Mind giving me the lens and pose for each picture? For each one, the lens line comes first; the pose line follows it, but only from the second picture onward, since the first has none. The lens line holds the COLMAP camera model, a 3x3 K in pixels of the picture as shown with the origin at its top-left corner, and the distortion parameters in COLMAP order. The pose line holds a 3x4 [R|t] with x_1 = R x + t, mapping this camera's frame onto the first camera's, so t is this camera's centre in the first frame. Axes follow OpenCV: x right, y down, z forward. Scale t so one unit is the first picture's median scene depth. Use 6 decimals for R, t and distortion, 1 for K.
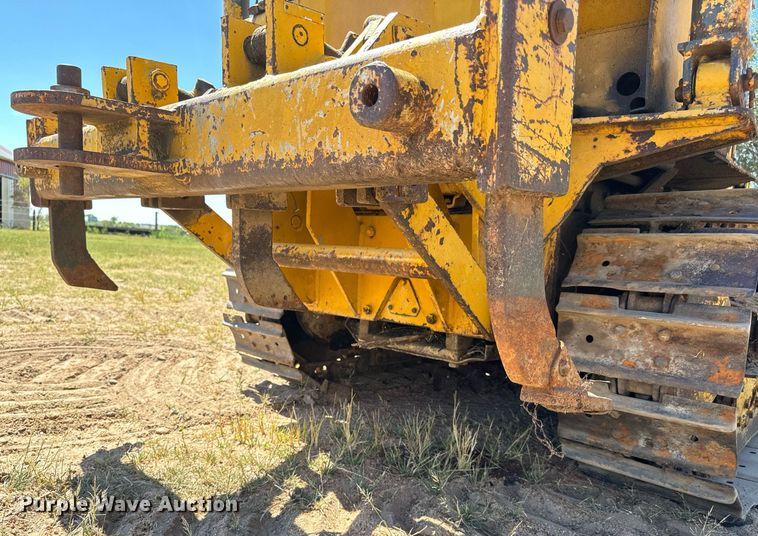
lens RADIAL K [[562.4, 0, 365.4], [0, 562.4, 306.1], [0, 0, 1]] dist [0.010969, -0.006846]
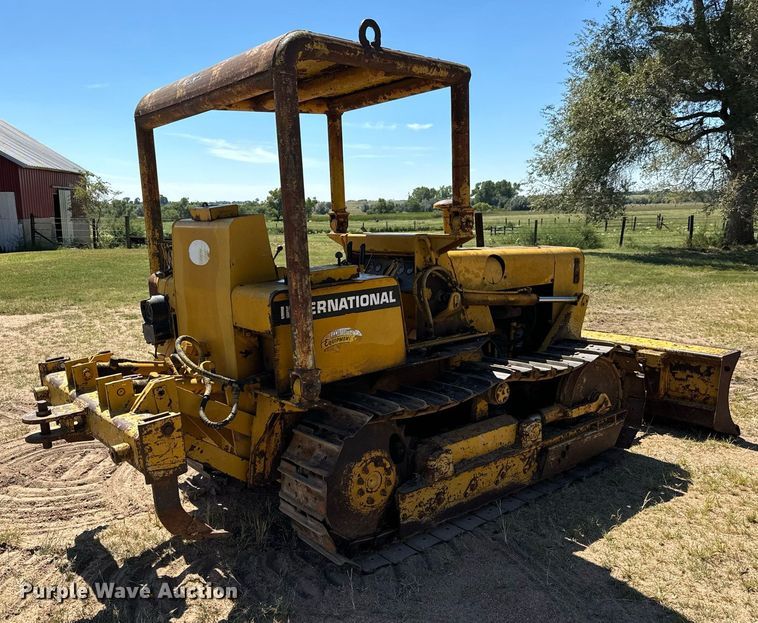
lens RADIAL K [[699.4, 0, 374.5], [0, 699.4, 314.1], [0, 0, 1]] dist [0.014839, 0.010209]
pose [[0.984355, -0.044750, -0.170420, 1.148854], [0.053447, 0.997474, 0.046791, -0.660007], [0.167895, -0.055167, 0.984260, -1.417484]]
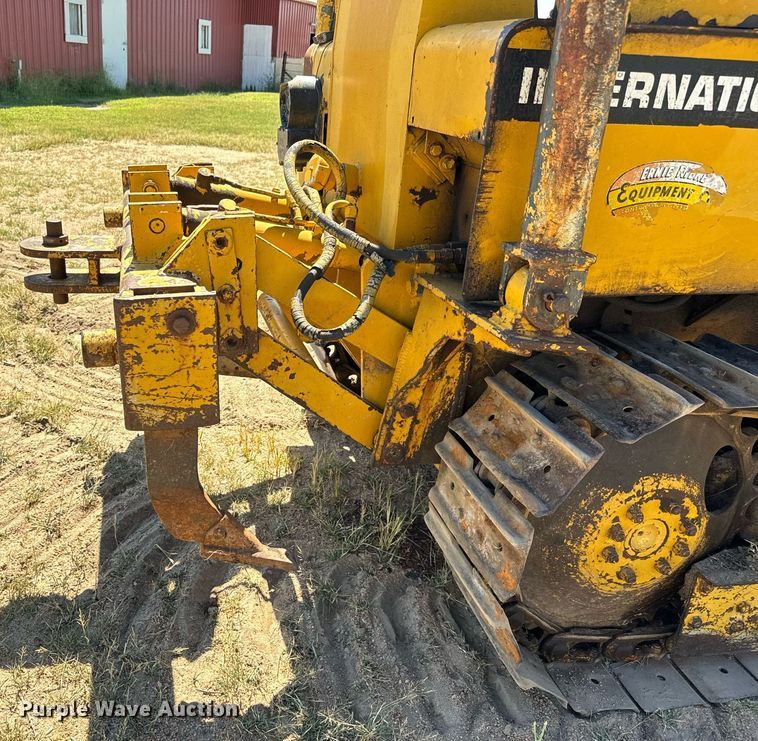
lens RADIAL K [[704.6, 0, 273.4], [0, 704.6, 360.0], [0, 0, 1]] dist [0.016872, 0.000000]
pose [[0.795822, 0.231116, -0.559690, 0.777733], [-0.082693, 0.957117, 0.277647, -0.467771], [0.599857, -0.174675, 0.780807, -0.128628]]
